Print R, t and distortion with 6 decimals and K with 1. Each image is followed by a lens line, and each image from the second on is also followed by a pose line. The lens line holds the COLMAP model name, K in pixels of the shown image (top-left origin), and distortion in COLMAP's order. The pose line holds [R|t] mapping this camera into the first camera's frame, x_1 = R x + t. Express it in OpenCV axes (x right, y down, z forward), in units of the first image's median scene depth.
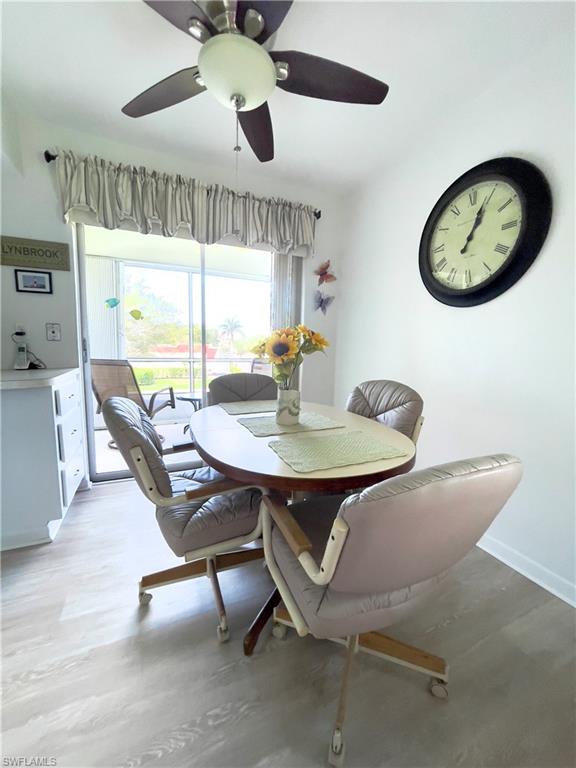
lens RADIAL K [[311.2, 0, 288.5], [0, 311.2, 381.6], [0, 0, 1]] dist [-0.004293, 0.002900]
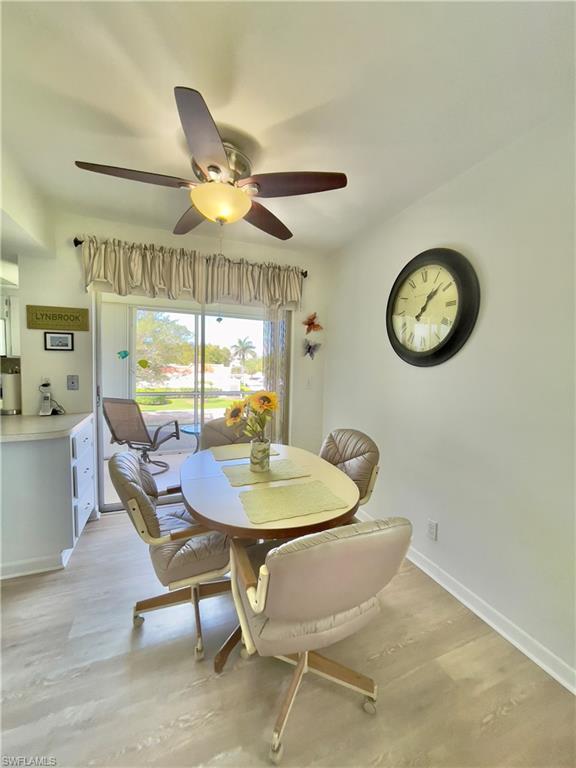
lens RADIAL K [[311.2, 0, 288.4], [0, 311.2, 381.9], [0, 0, 1]] dist [-0.004293, 0.002900]
pose [[0.999358, 0.002742, -0.035734, 0.130567], [-0.004876, 0.998201, -0.059766, -0.127655], [0.035506, 0.059901, 0.997573, -0.190032]]
